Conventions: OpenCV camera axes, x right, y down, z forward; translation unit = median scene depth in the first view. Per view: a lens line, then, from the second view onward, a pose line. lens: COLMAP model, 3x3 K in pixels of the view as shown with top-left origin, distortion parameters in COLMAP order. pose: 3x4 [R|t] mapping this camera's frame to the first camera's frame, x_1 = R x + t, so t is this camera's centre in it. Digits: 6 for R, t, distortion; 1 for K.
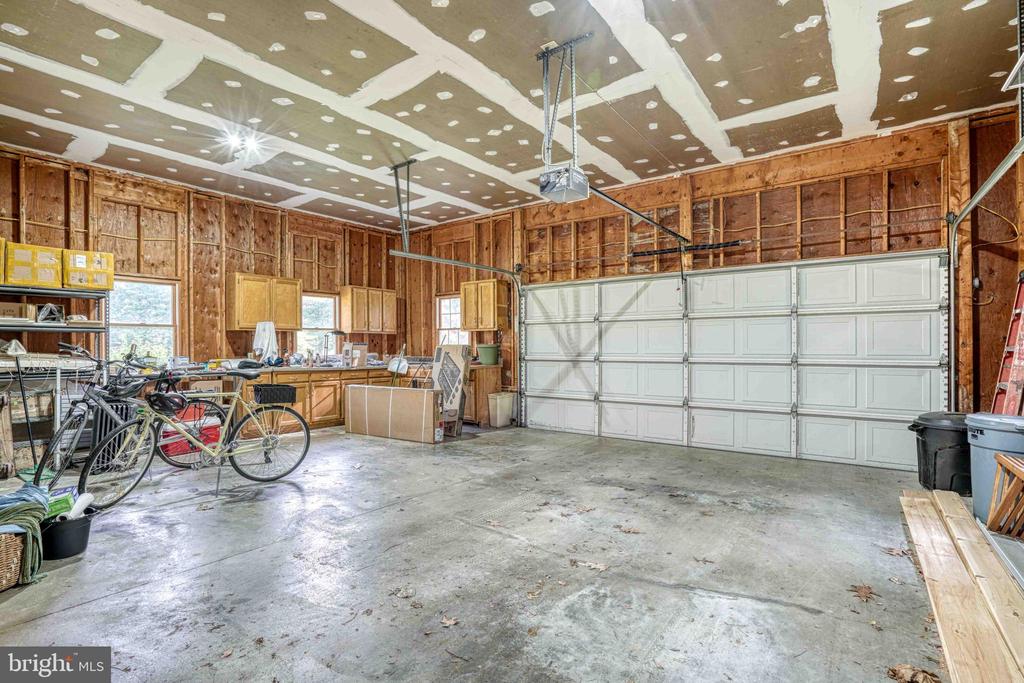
lens RADIAL K [[490.8, 0, 515.1], [0, 490.8, 336.8], [0, 0, 1]] dist [-0.063120, 0.025126]
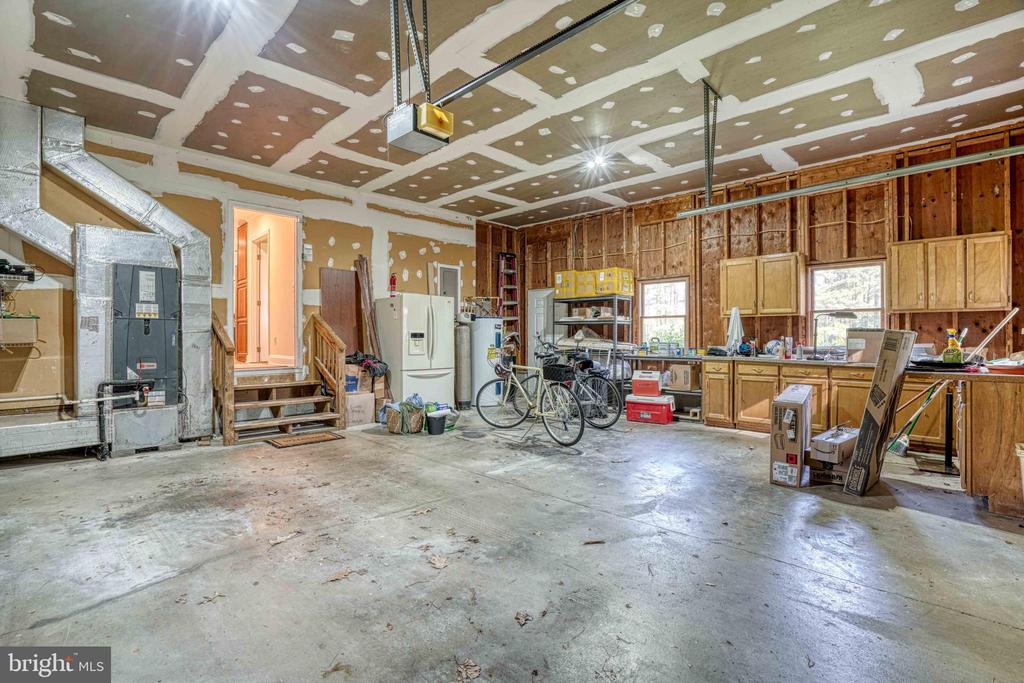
lens RADIAL K [[490.8, 0, 515.1], [0, 490.8, 336.8], [0, 0, 1]] dist [-0.063120, 0.025126]
pose [[-0.147662, 0.005465, -0.989023, 0.779759], [0.020774, 0.999781, 0.002423, 0.023783], [0.988820, -0.020188, -0.147743, 1.152059]]
